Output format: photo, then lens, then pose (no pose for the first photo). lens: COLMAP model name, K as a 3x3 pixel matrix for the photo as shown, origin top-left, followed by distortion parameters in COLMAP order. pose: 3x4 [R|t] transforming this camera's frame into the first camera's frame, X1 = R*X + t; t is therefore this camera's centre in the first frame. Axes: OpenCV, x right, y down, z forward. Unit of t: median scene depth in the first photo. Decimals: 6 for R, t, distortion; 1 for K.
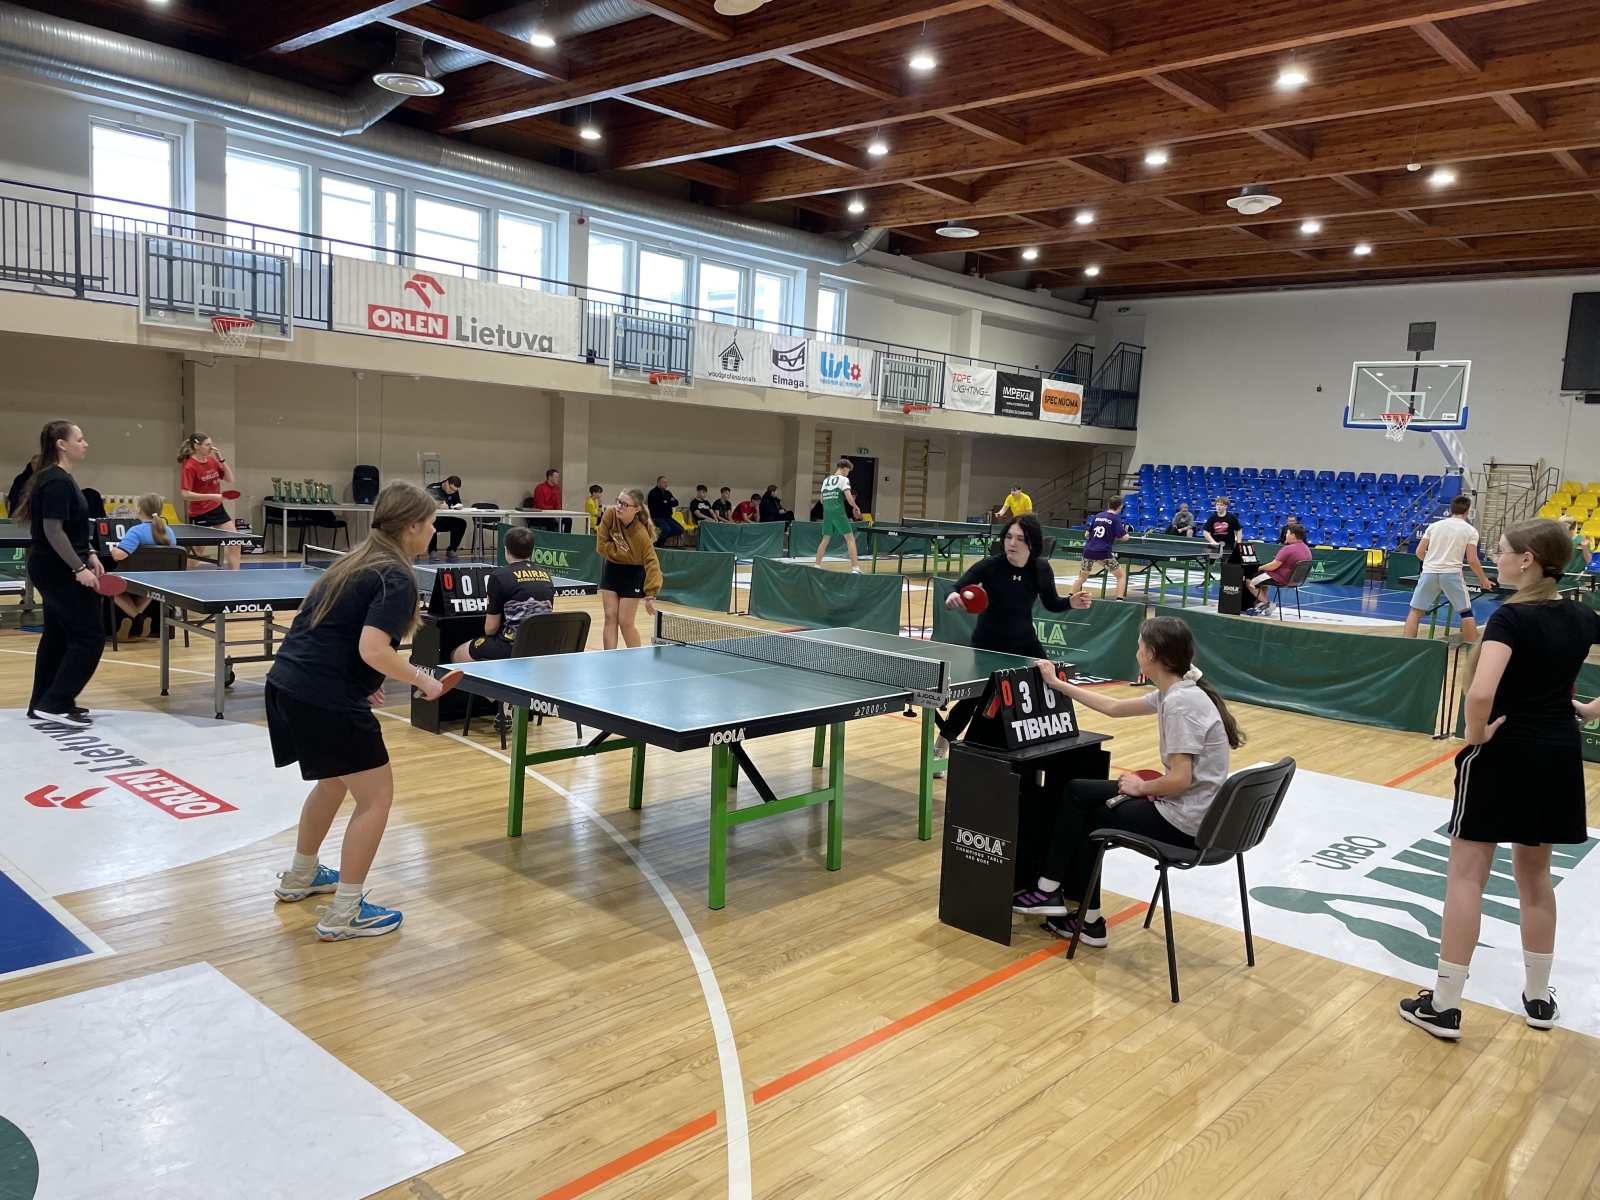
lens RADIAL K [[1213.2, 0, 804.4], [0, 1213.2, 595.5], [0, 0, 1]] dist [0.057744, -0.005929]
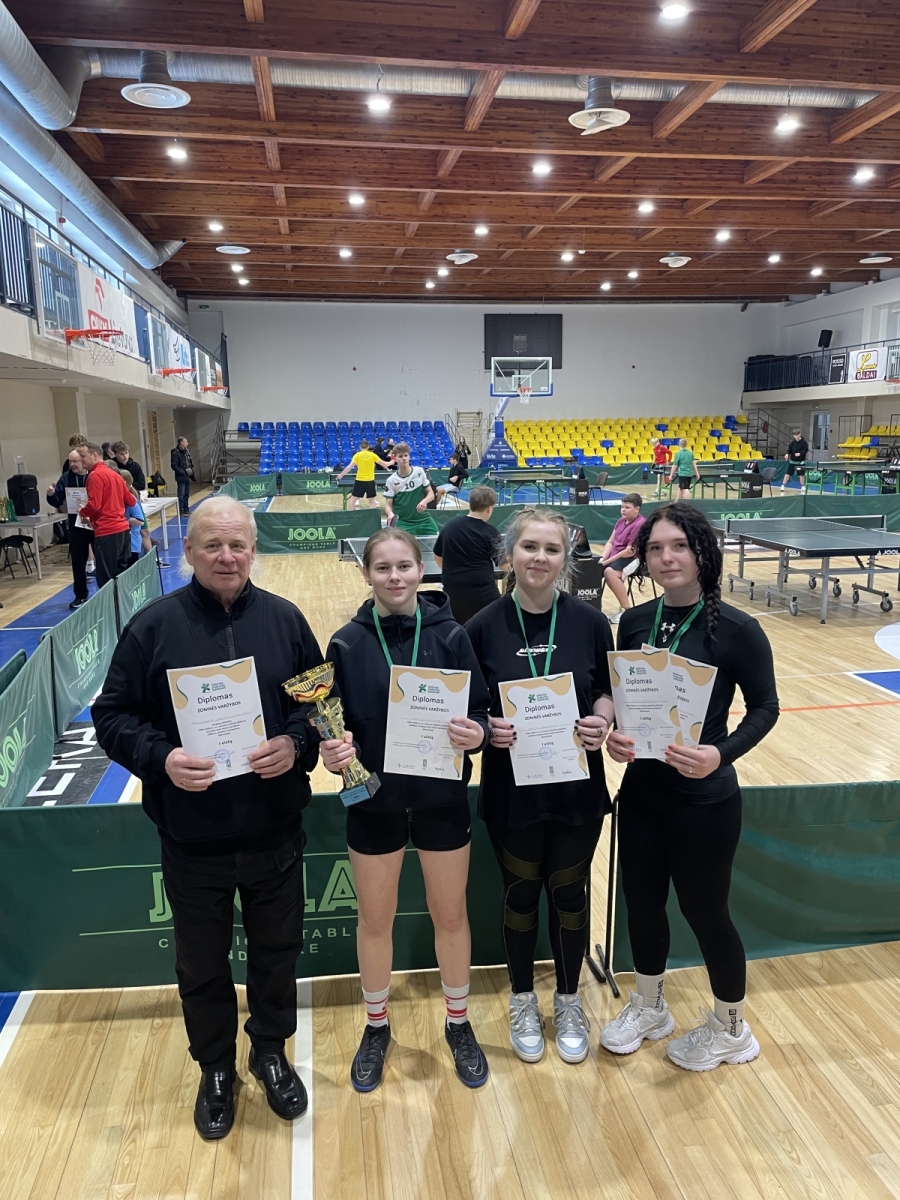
lens RADIAL K [[909.9, 0, 451.7], [0, 909.9, 604.0], [0, 0, 1]] dist [0.057744, -0.005929]
pose [[0.626142, -0.209676, 0.750987, -0.656606], [0.131068, 0.977762, 0.163713, -0.074591], [-0.768614, -0.004077, 0.639700, 0.243756]]
